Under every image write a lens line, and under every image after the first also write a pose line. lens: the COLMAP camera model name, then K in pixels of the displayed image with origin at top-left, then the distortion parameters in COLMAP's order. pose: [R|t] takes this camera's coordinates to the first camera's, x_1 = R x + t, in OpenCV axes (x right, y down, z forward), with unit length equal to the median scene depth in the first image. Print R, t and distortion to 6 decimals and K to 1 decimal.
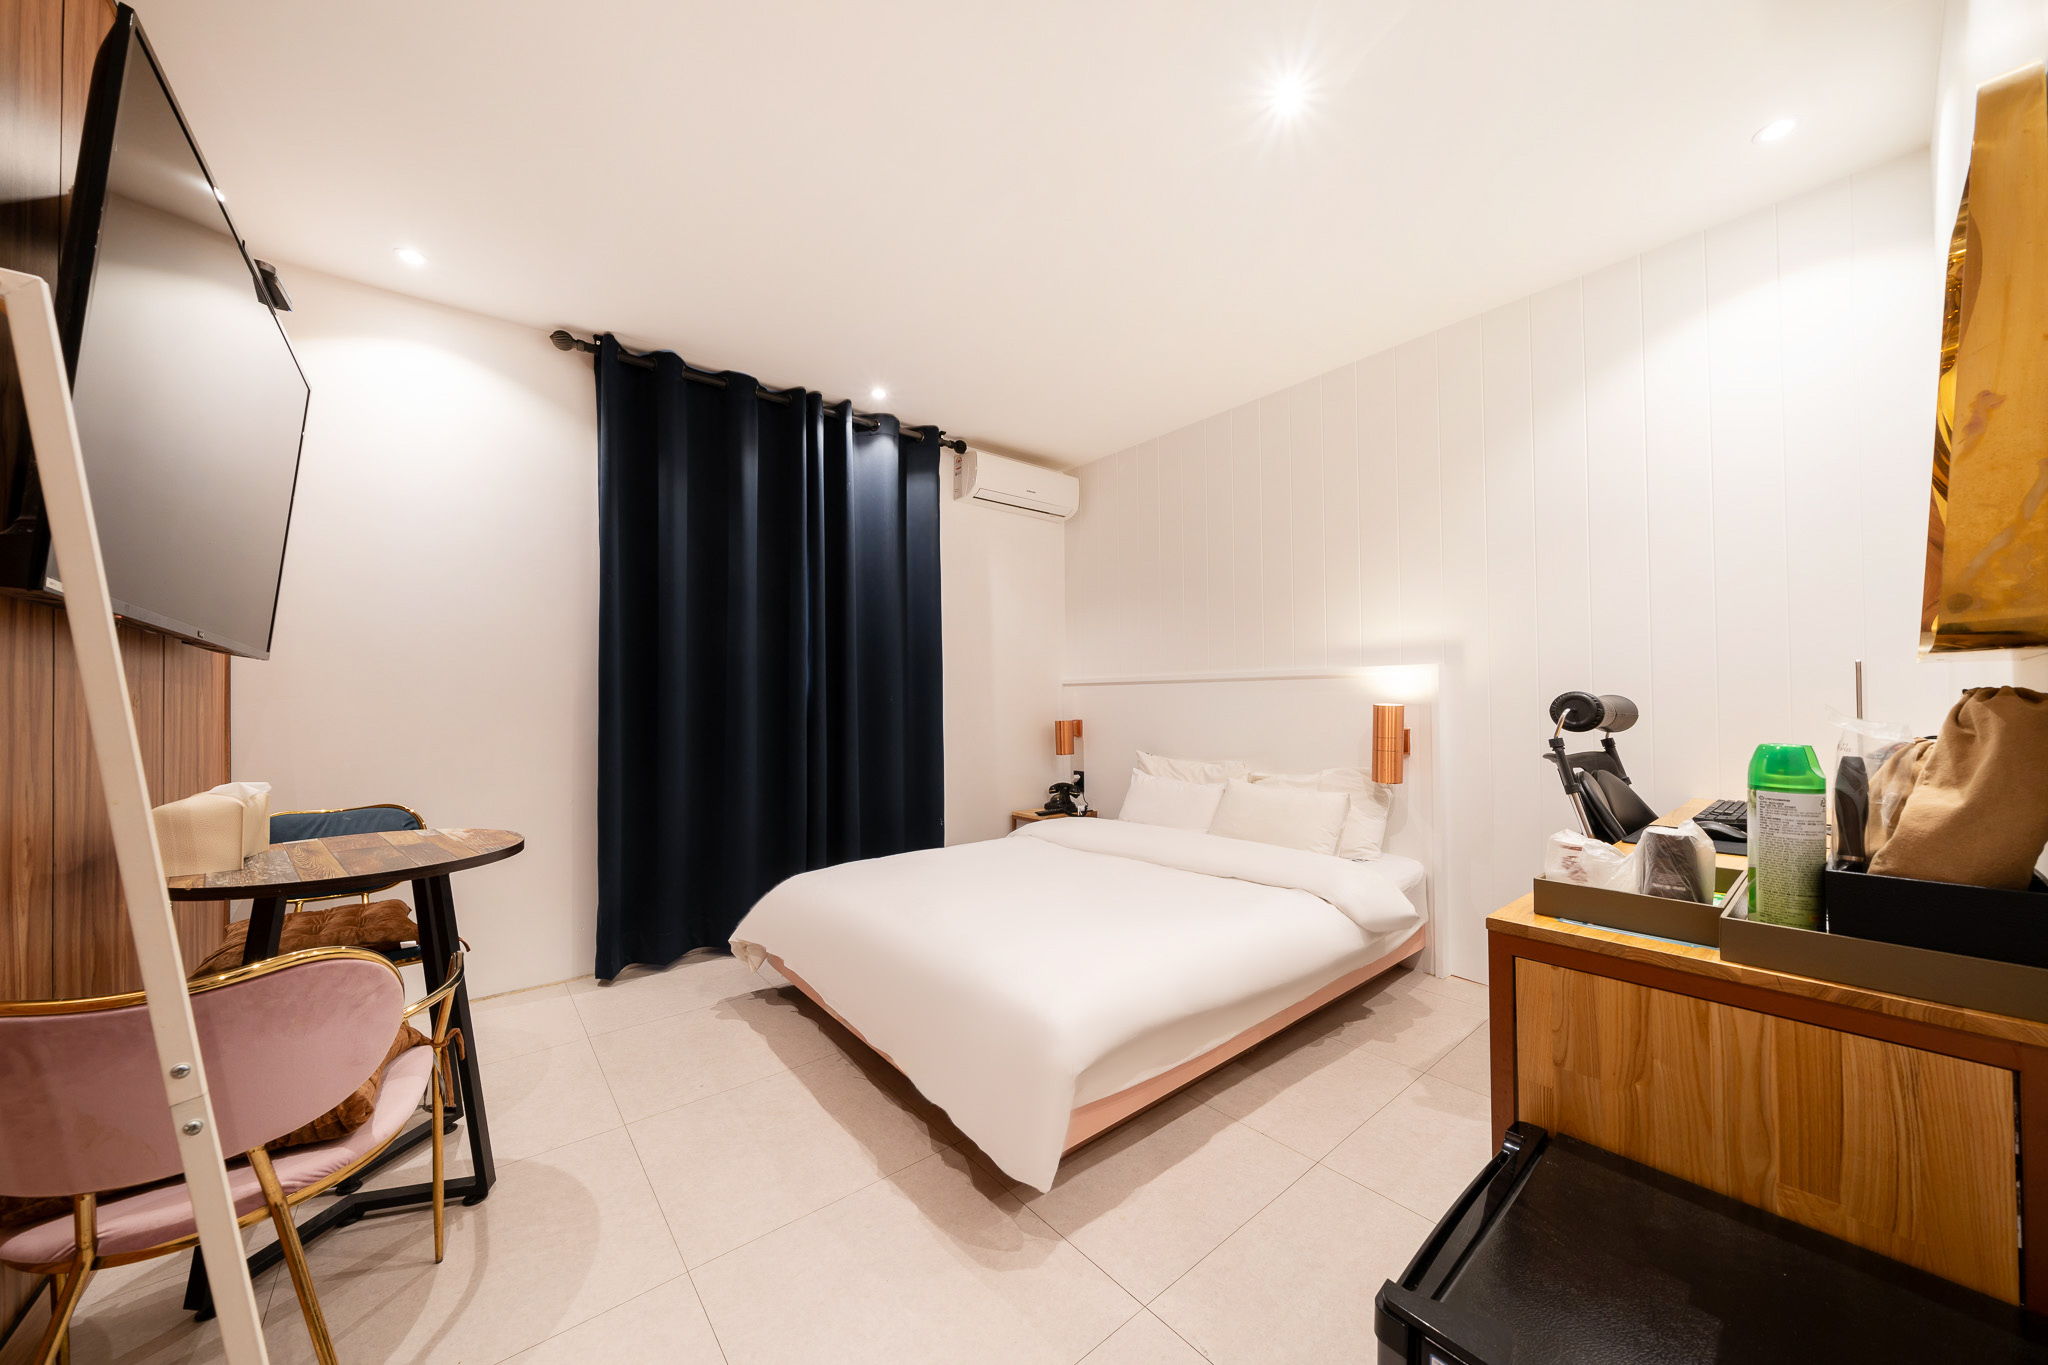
lens RADIAL K [[694.1, 0, 1024.7], [0, 694.1, 698.0], [0, 0, 1]] dist [-0.000017, 0.000001]
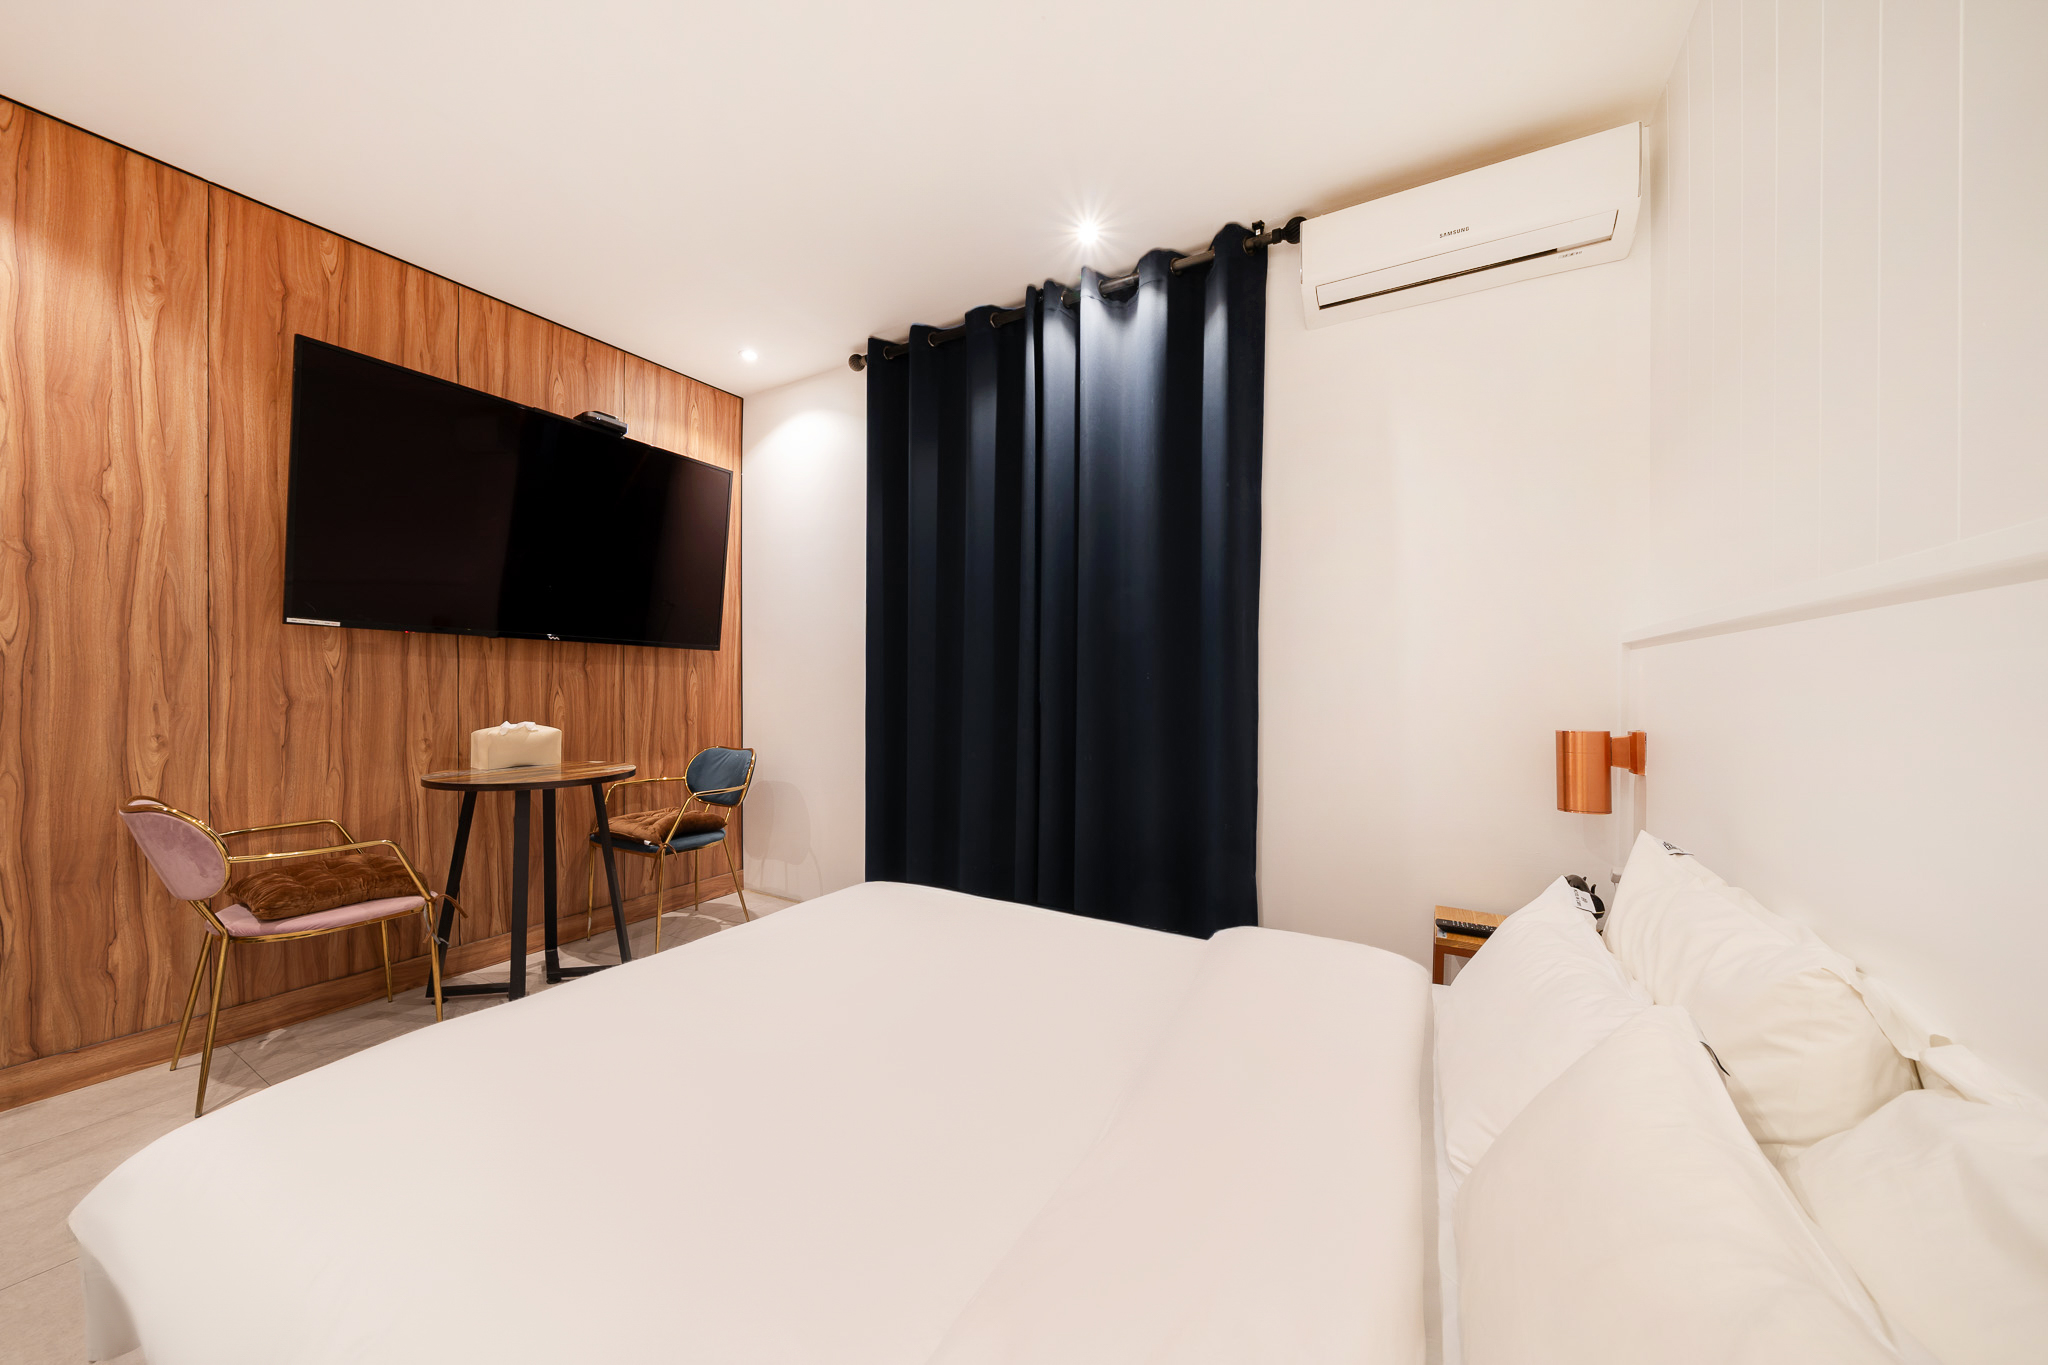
lens RADIAL K [[705.9, 0, 1024.0], [0, 705.9, 682.5], [0, 0, 1]] dist [-0.000353, -0.000012]
pose [[0.372946, 0.010528, -0.927793, 0.379038], [0.002019, 0.999924, 0.012158, -0.003550], [0.927851, -0.006407, 0.372896, 0.612824]]
